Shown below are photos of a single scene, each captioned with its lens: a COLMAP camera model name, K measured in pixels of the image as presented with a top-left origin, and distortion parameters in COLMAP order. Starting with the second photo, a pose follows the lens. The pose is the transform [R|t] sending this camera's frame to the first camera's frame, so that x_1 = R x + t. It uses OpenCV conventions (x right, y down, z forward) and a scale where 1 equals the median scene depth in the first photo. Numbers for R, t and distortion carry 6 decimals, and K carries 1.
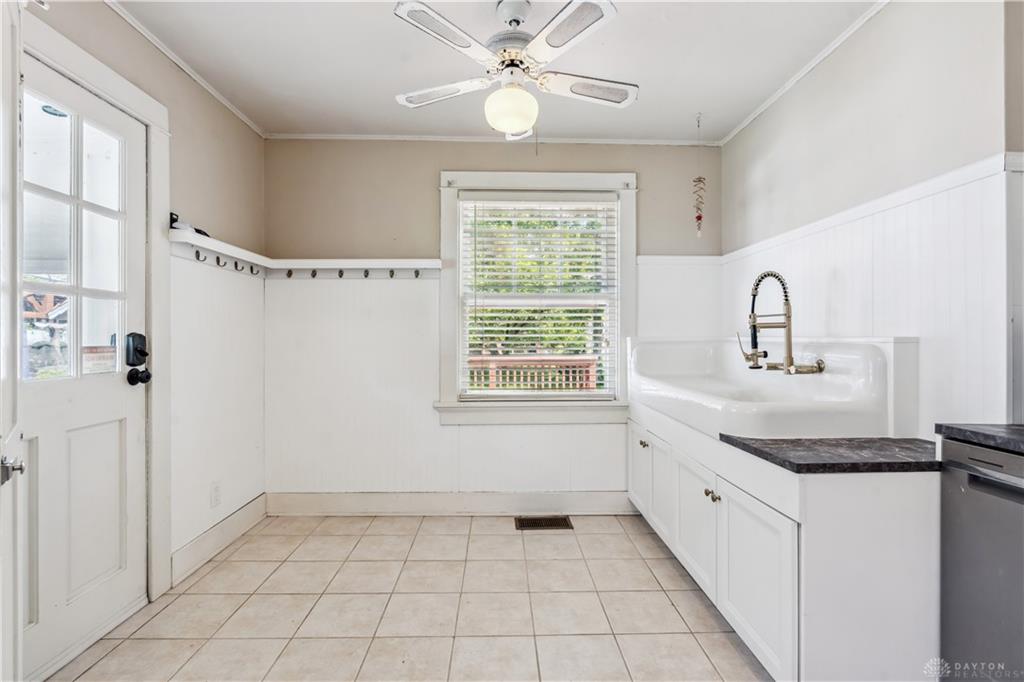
lens RADIAL K [[468.7, 0, 512.5], [0, 468.7, 331.6], [0, 0, 1]] dist [-0.004913, 0.000823]
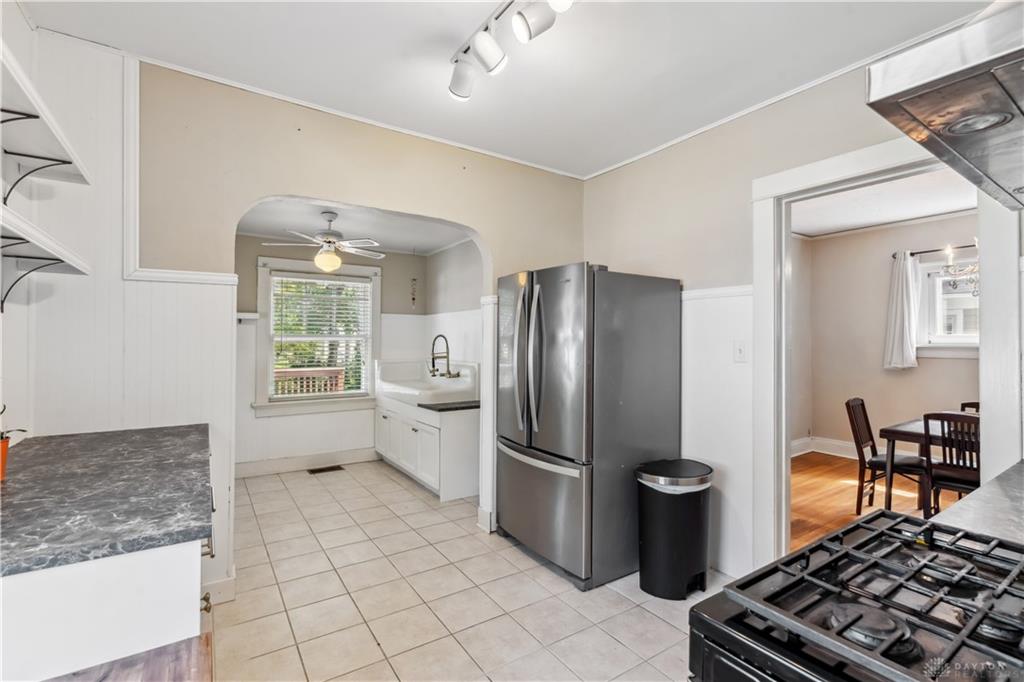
lens RADIAL K [[468.7, 0, 506.0], [0, 468.7, 337.5], [0, 0, 1]] dist [-0.004913, 0.000823]
pose [[0.855590, 0.005650, 0.517623, -0.283530], [-0.008025, 0.999965, 0.002349, -0.090412], [-0.517591, -0.006164, 0.855606, -0.874453]]
